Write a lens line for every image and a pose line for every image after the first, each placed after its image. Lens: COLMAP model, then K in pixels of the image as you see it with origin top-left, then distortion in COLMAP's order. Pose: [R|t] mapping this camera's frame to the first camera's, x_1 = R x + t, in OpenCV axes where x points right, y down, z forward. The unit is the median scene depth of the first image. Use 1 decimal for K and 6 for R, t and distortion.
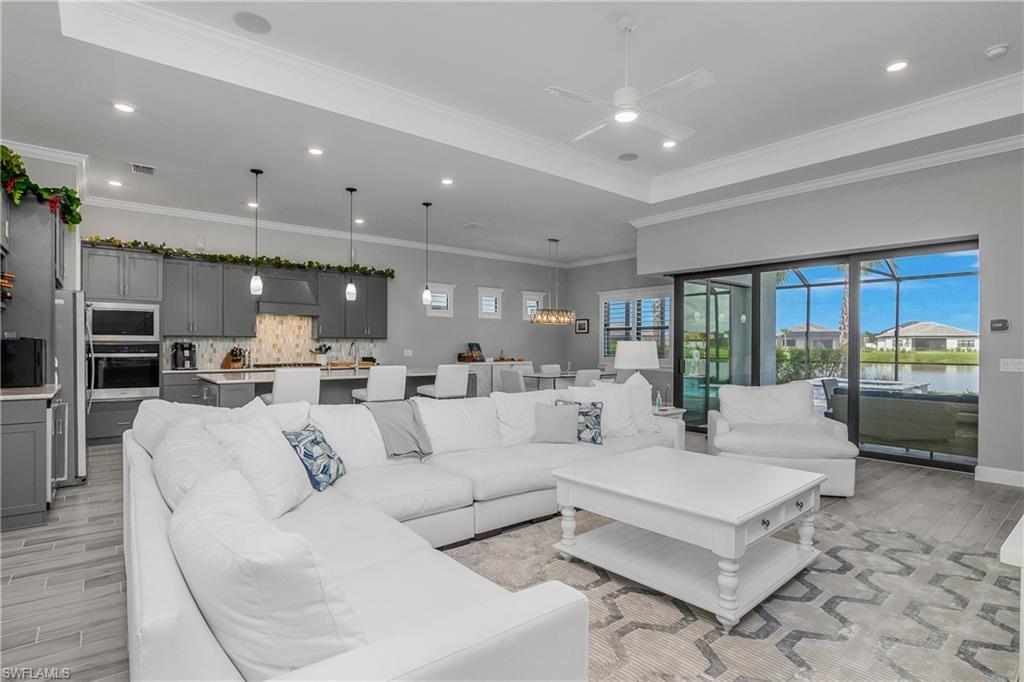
lens RADIAL K [[493.8, 0, 501.0], [0, 493.8, 345.6], [0, 0, 1]] dist [-0.020798, 0.001893]
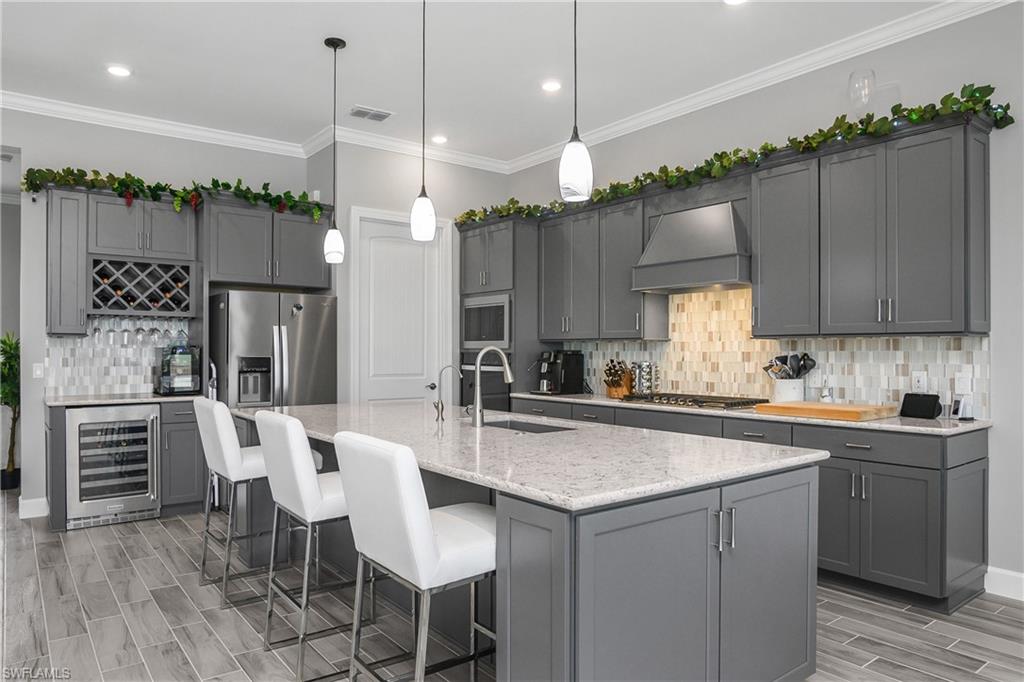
lens RADIAL K [[651.3, 0, 515.4], [0, 651.3, 340.7], [0, 0, 1]] dist [-0.035318, 0.001724]
pose [[0.002375, -0.017564, -0.999843, 0.148926], [-0.002777, 0.999842, -0.017571, -0.002936], [0.999993, 0.002818, 0.002326, 0.793709]]
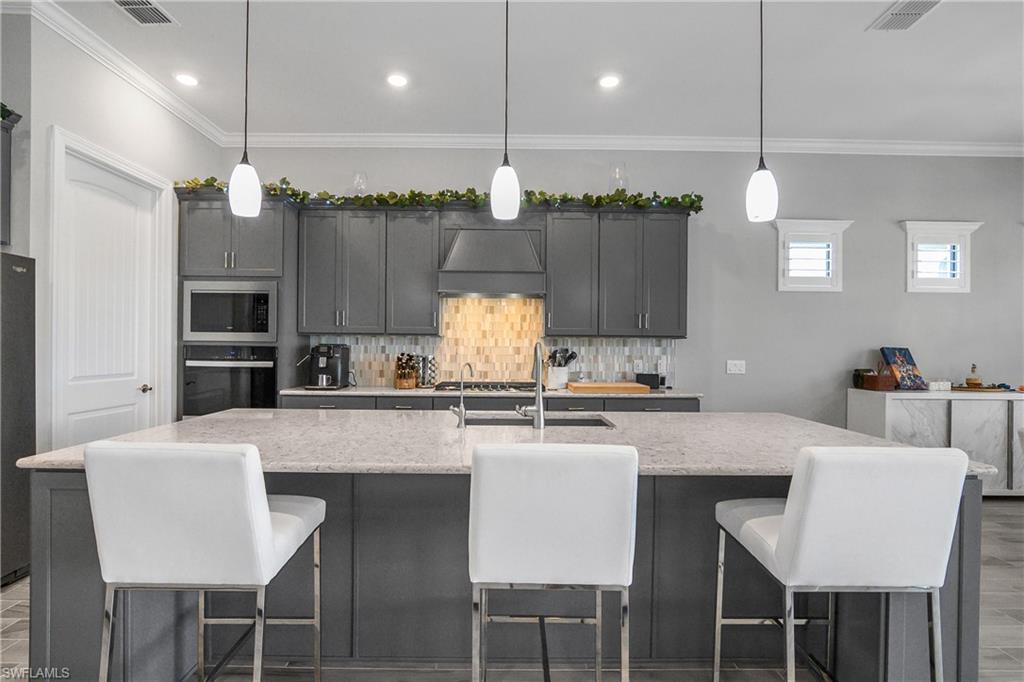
lens RADIAL K [[493.8, 0, 512.7], [0, 493.8, 343.8], [0, 0, 1]] dist [-0.020798, 0.001893]
pose [[0.790523, 0.002313, -0.612428, -0.073768], [-0.007588, 0.999953, -0.006019, -0.003764], [0.612385, 0.009405, 0.790503, 0.549710]]
